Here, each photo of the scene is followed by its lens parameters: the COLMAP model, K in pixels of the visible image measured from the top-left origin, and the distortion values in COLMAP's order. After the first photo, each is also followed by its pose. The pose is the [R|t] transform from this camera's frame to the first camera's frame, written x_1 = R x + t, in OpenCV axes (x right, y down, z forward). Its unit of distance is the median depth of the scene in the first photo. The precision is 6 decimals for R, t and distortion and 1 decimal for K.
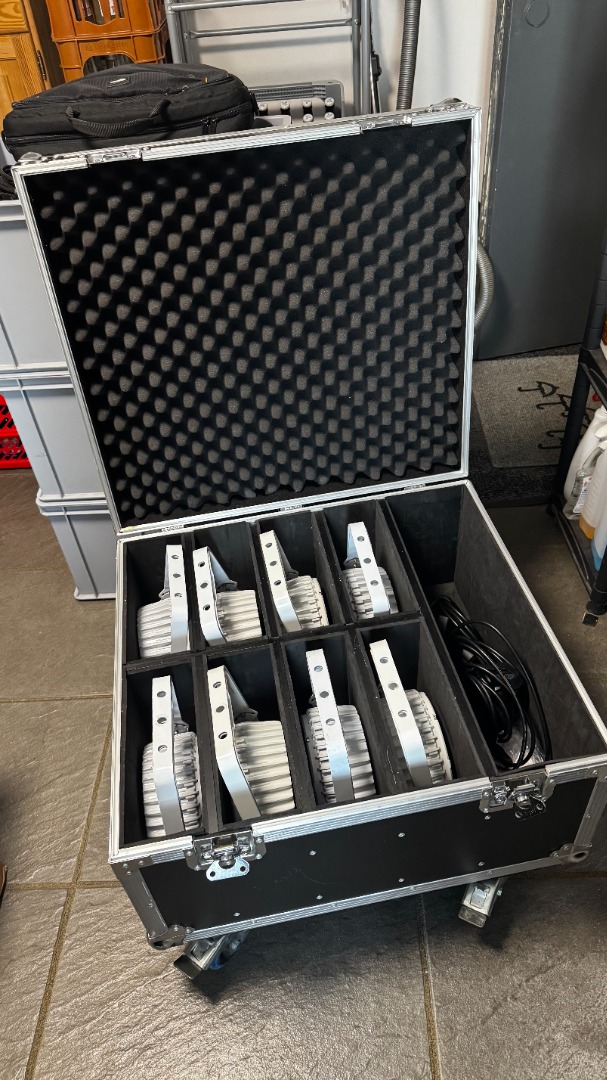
lens RADIAL K [[749.3, 0, 298.6], [0, 749.3, 537.8], [0, 0, 1]] dist [0.065694, -0.162720]
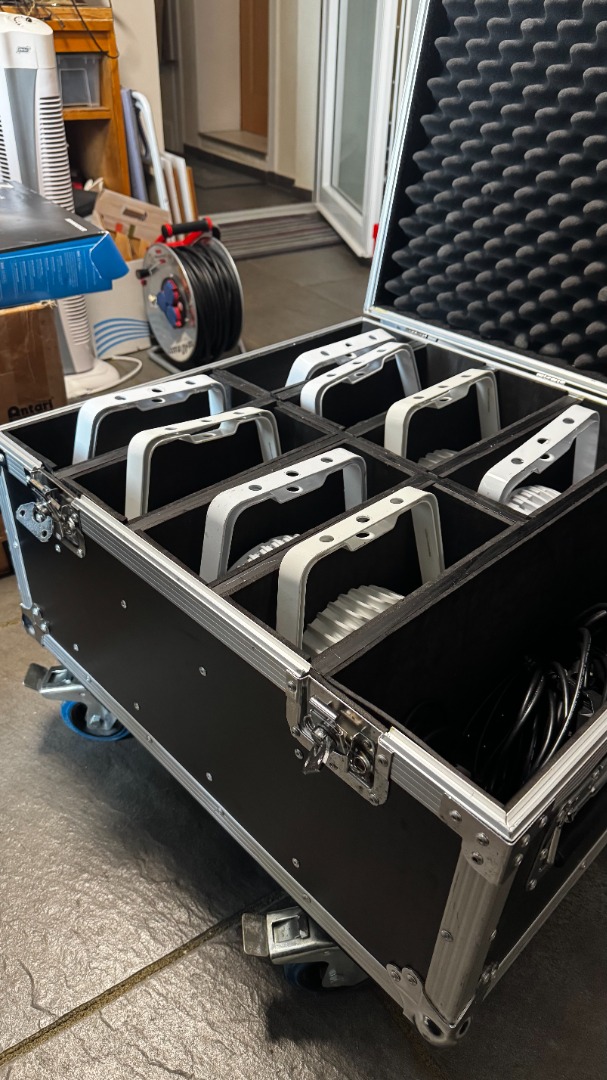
lens RADIAL K [[749.3, 0, 298.6], [0, 749.3, 537.8], [0, 0, 1]] dist [0.065694, -0.162720]
pose [[0.557030, 0.546259, -0.625555, 0.408431], [-0.607023, 0.781855, 0.142218, 0.126349], [0.566781, 0.300507, 0.767108, 0.403537]]
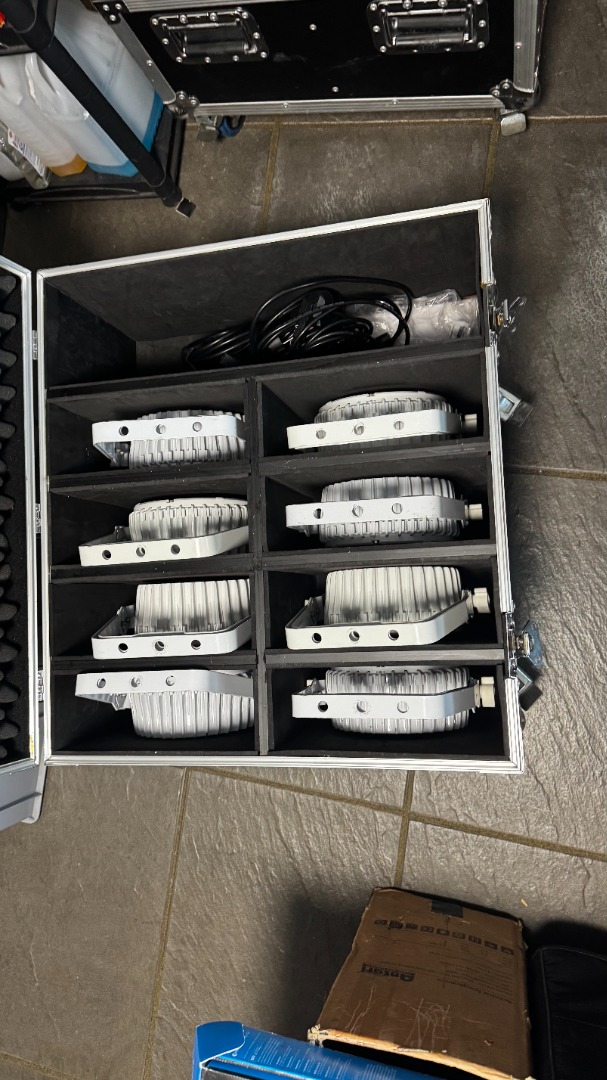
lens RADIAL K [[749.3, 0, 298.6], [0, 749.3, 537.8], [0, 0, 1]] dist [0.065694, -0.162720]
pose [[0.136246, -0.984398, 0.111345, -0.080086], [0.815145, 0.175269, 0.552105, -0.247645], [-0.563006, 0.015540, 0.826307, 0.280188]]
